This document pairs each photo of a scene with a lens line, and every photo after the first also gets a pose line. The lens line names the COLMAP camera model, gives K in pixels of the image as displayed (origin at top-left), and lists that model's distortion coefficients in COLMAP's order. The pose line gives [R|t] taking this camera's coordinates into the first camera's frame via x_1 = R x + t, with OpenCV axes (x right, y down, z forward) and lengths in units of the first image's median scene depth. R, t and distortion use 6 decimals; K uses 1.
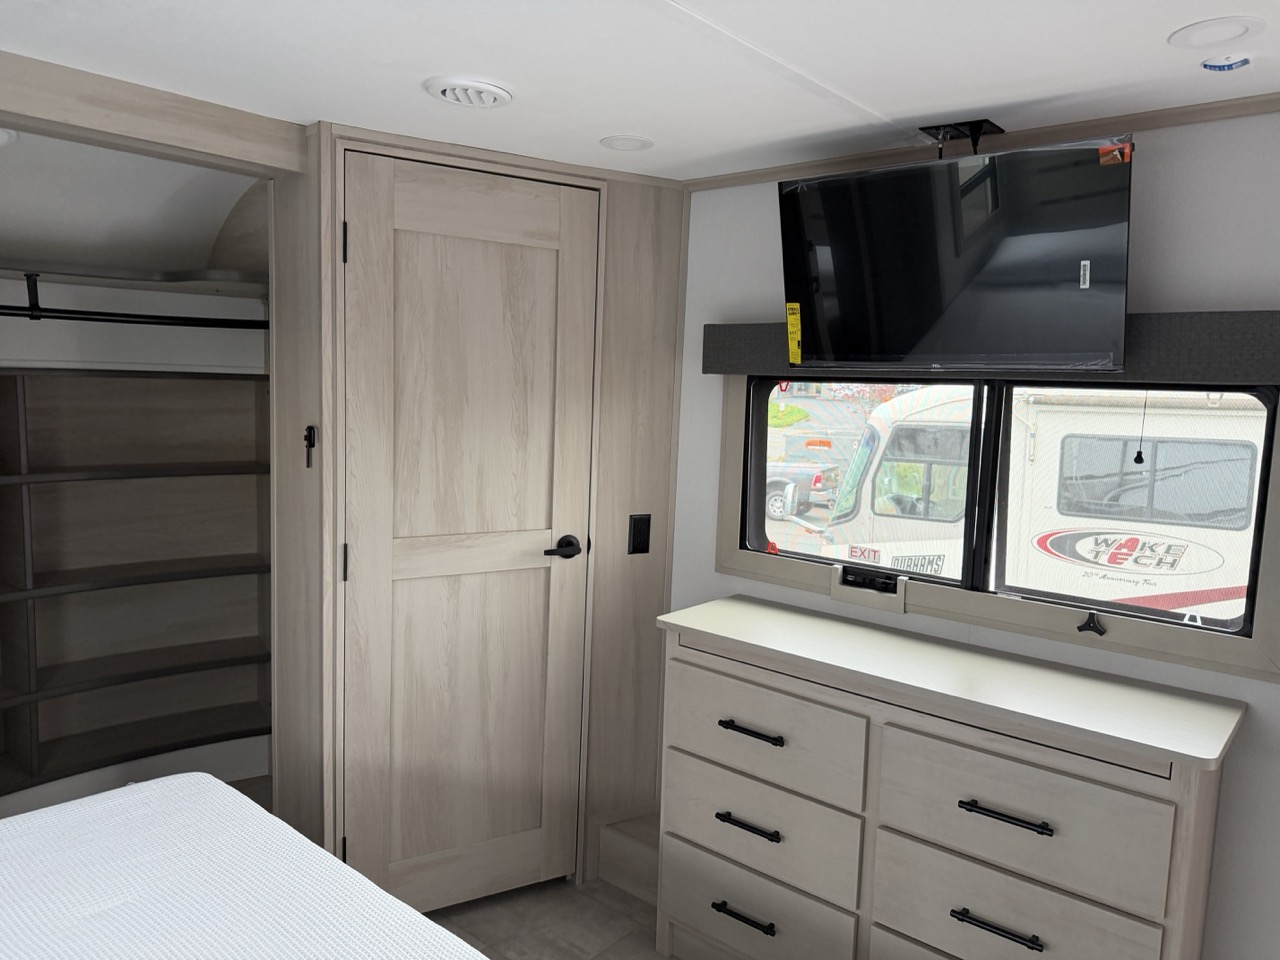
lens RADIAL K [[904.5, 0, 640.0], [0, 904.5, 480.0], [0, 0, 1]] dist [0.001083, 0.000864]
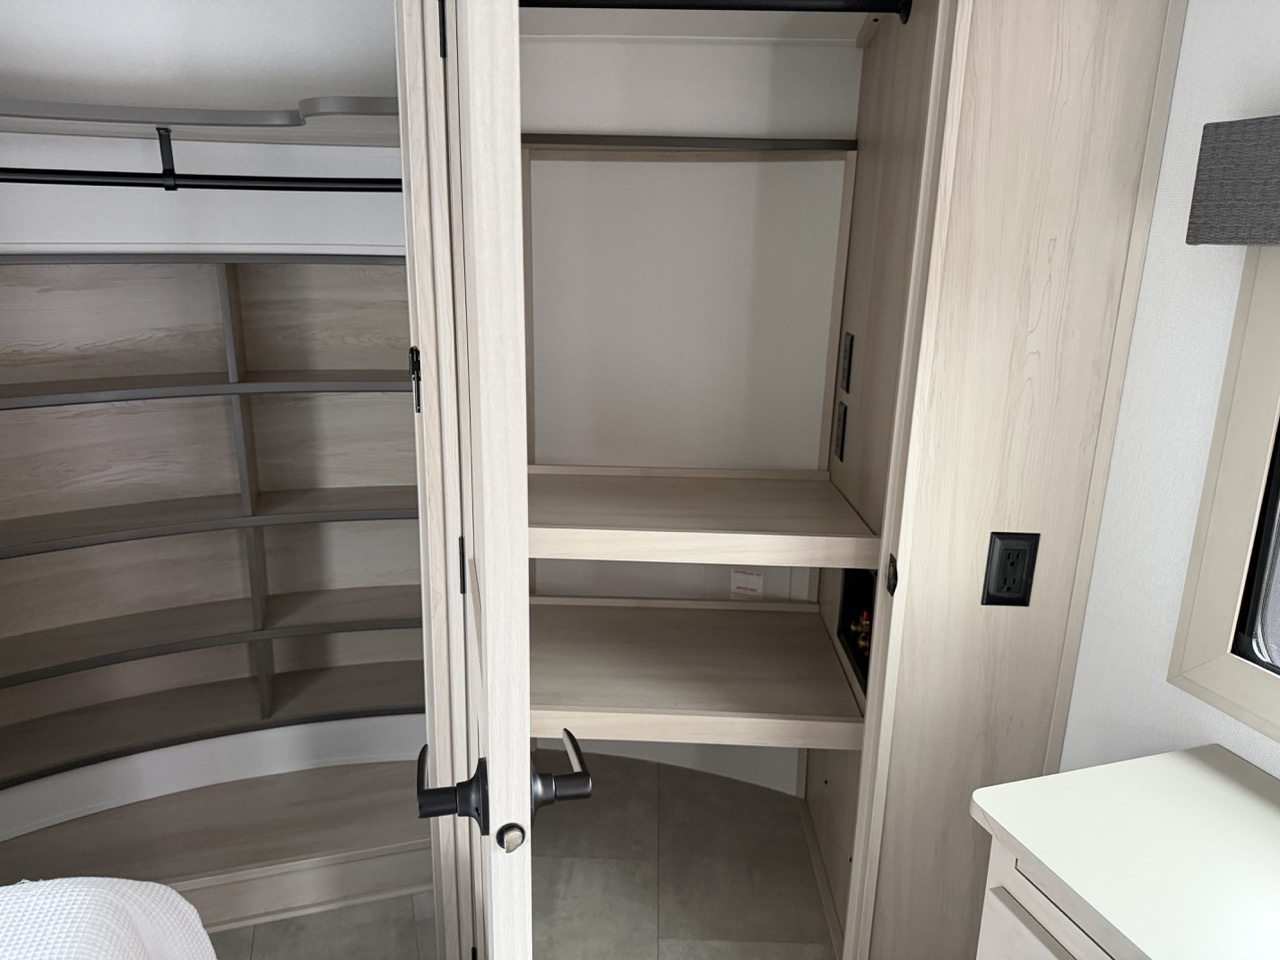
lens RADIAL K [[904.5, 0, 640.0], [0, 904.5, 480.0], [0, 0, 1]] dist [0.001083, 0.000864]
pose [[0.851038, 0.114079, -0.512563, 0.081444], [-0.038973, 0.987146, 0.154996, -0.063669], [0.523656, -0.111932, 0.844544, 0.489204]]
